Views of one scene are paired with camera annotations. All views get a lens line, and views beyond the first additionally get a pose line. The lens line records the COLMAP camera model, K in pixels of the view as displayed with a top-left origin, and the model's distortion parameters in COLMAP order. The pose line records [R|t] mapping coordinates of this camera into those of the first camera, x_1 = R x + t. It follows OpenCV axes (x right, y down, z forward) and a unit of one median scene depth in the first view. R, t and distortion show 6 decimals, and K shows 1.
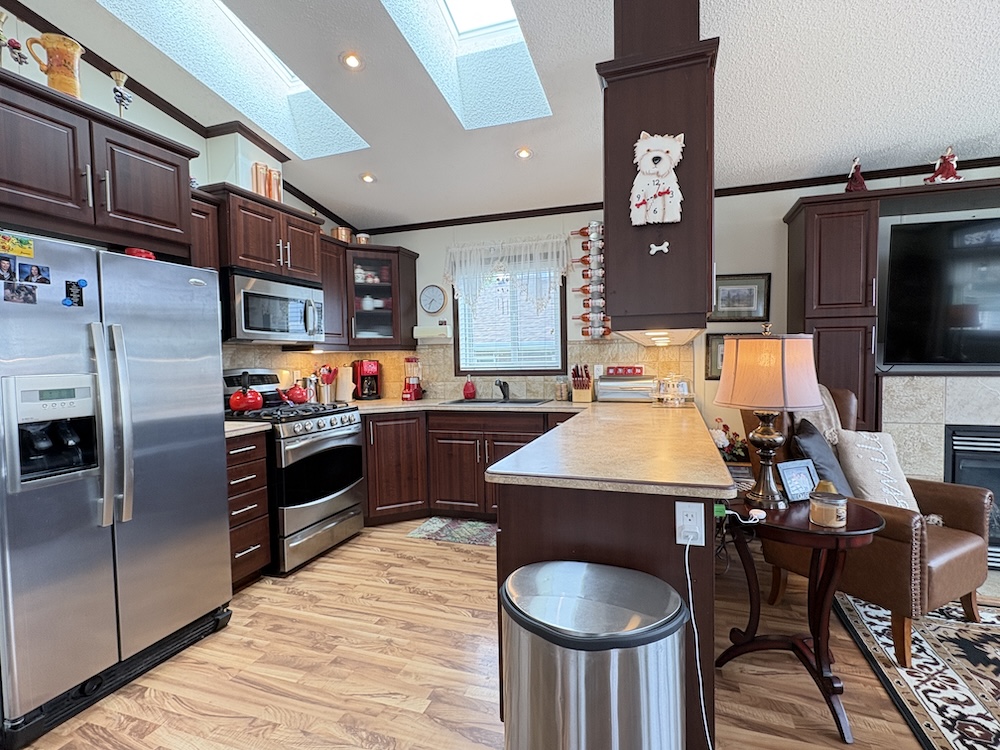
lens RADIAL K [[493.6, 0, 500.1], [0, 493.6, 374.6], [0, 0, 1]] dist [-0.000350, -0.000359]
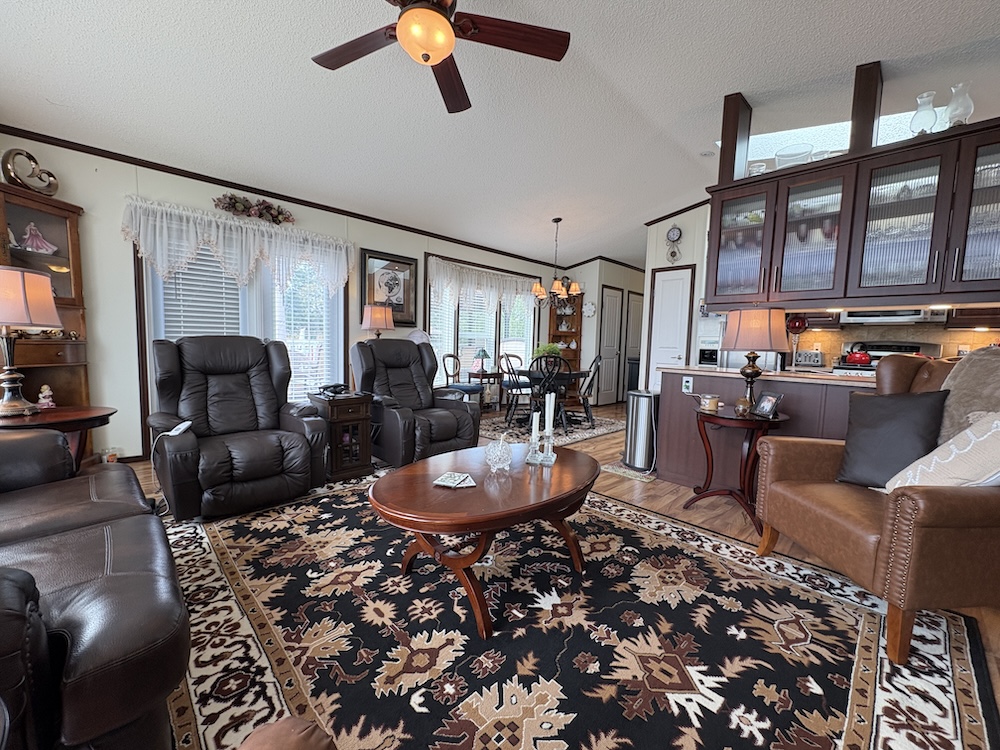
lens RADIAL K [[398.4, 0, 499.4], [0, 398.4, 376.4], [0, 0, 1]] dist [-0.000193, -0.000216]
pose [[-0.446885, 0.075497, -0.891400, 1.300659], [-0.051464, 0.992613, 0.109869, 0.026504], [0.893110, 0.094973, -0.439698, 0.513594]]
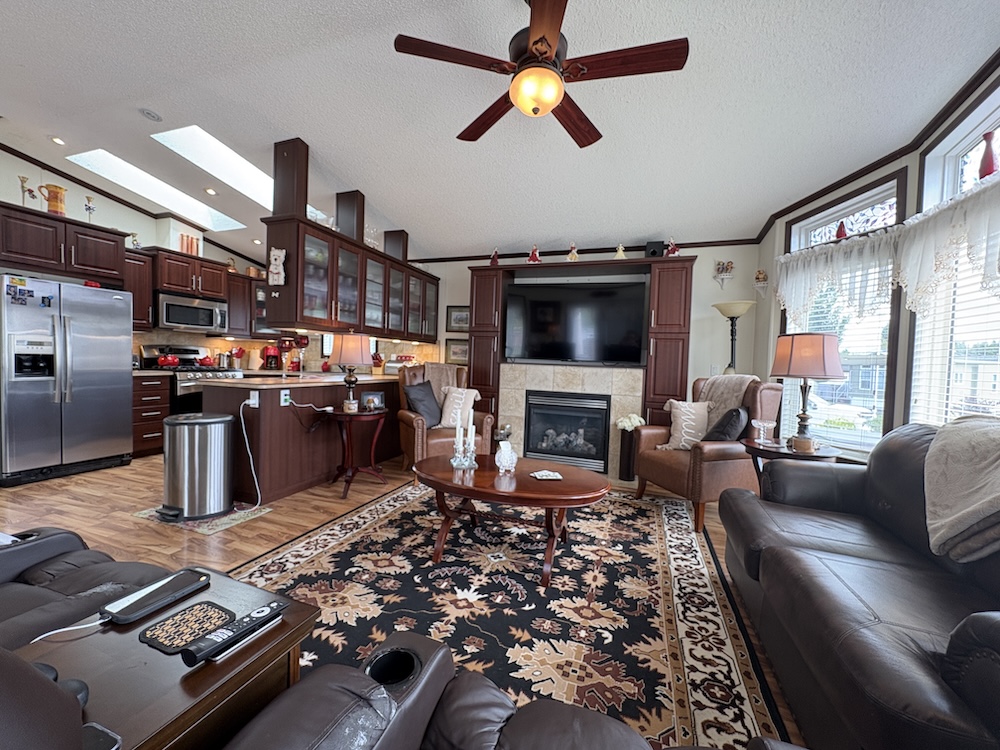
lens RADIAL K [[398.4, 0, 500.5], [0, 398.4, 374.1], [0, 0, 1]] dist [-0.000193, -0.000216]
pose [[0.998864, 0.047608, -0.002027, 0.757682], [-0.047616, 0.998857, -0.004152, 0.049133], [0.001827, 0.004244, 0.999989, -0.512616]]
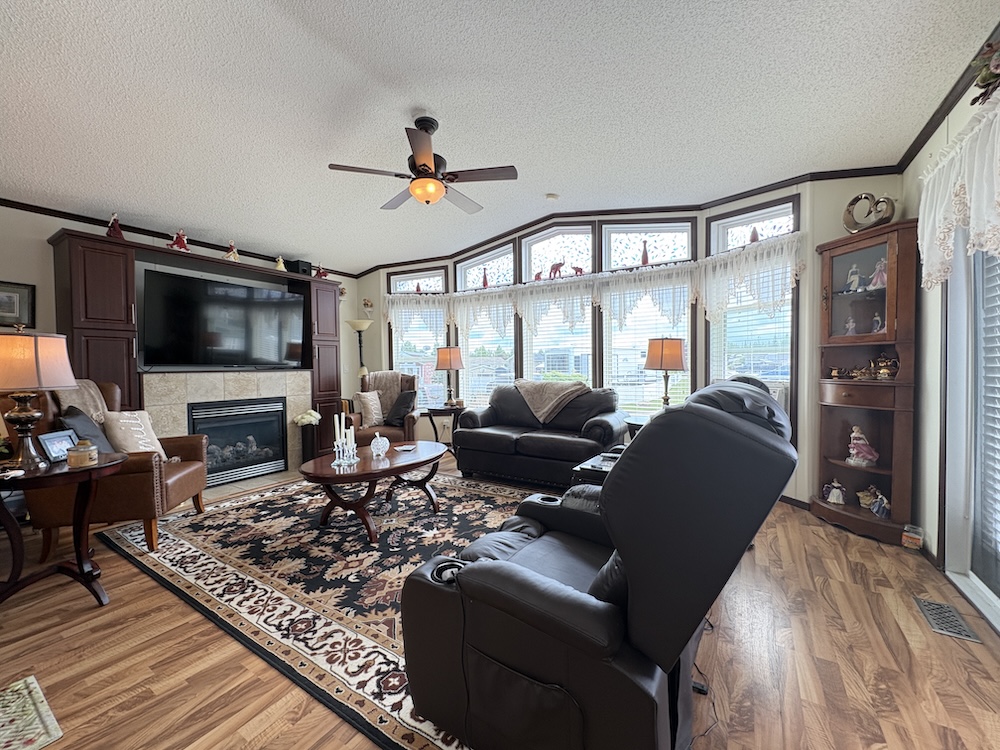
lens RADIAL K [[398.4, 0, 497.5], [0, 398.4, 374.7], [0, 0, 1]] dist [-0.000193, -0.000216]
pose [[0.232790, -0.012958, 0.972441, -0.100035], [0.044924, 0.998987, 0.002558, 0.047834], [-0.971489, 0.043090, 0.233136, -0.251758]]
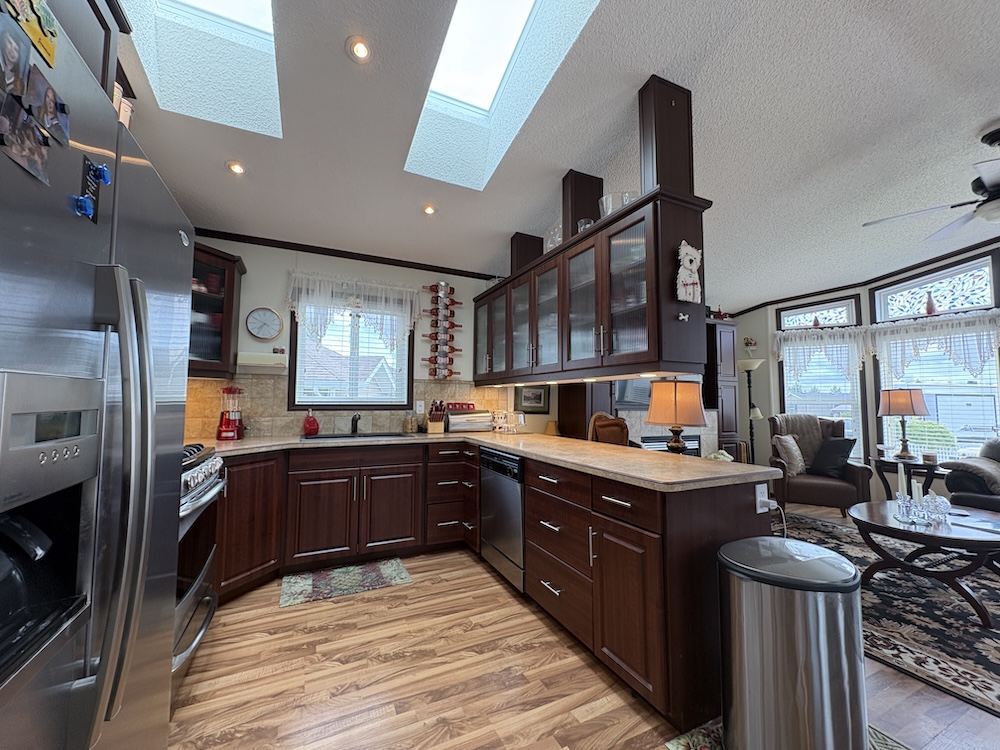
lens RADIAL K [[398.4, 0, 499.3], [0, 398.4, 373.4], [0, 0, 1]] dist [-0.000193, -0.000216]
pose [[0.709154, 0.071188, 0.701451, -0.482873], [0.002860, 0.994591, -0.103829, 0.018032], [-0.705048, 0.075637, 0.705114, 0.296036]]
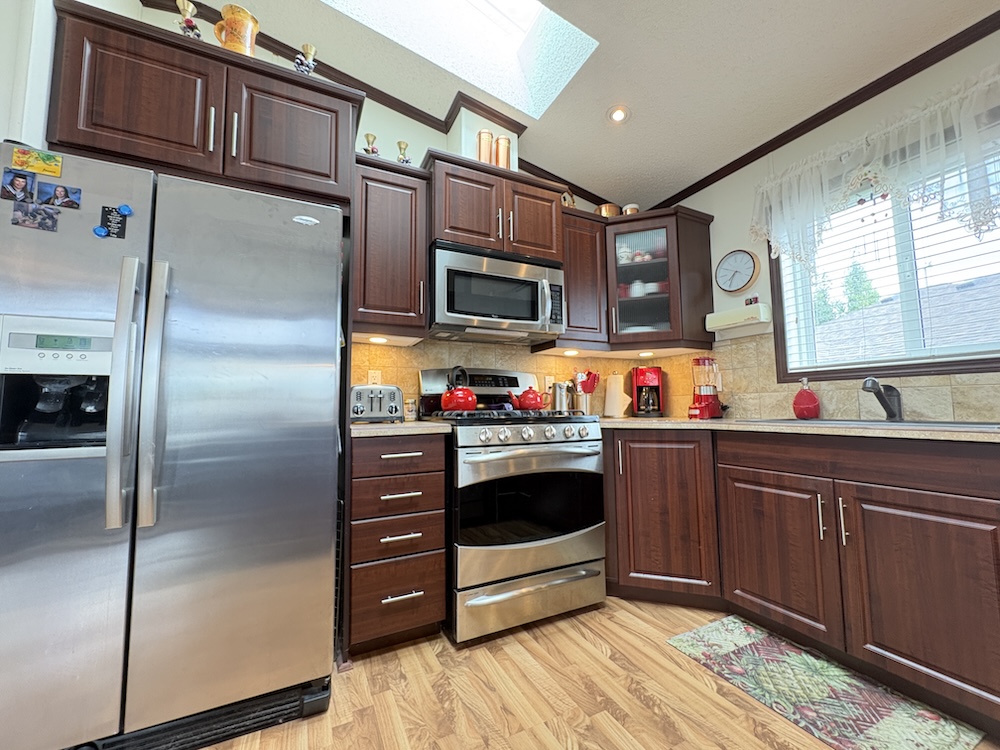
lens RADIAL K [[398.4, 0, 500.2], [0, 398.4, 374.2], [0, 0, 1]] dist [-0.000193, -0.000216]
pose [[0.713343, -0.043285, -0.699477, 0.014906], [-0.028536, 0.995469, -0.090702, 0.069762], [0.700234, 0.084662, 0.708876, 0.572938]]
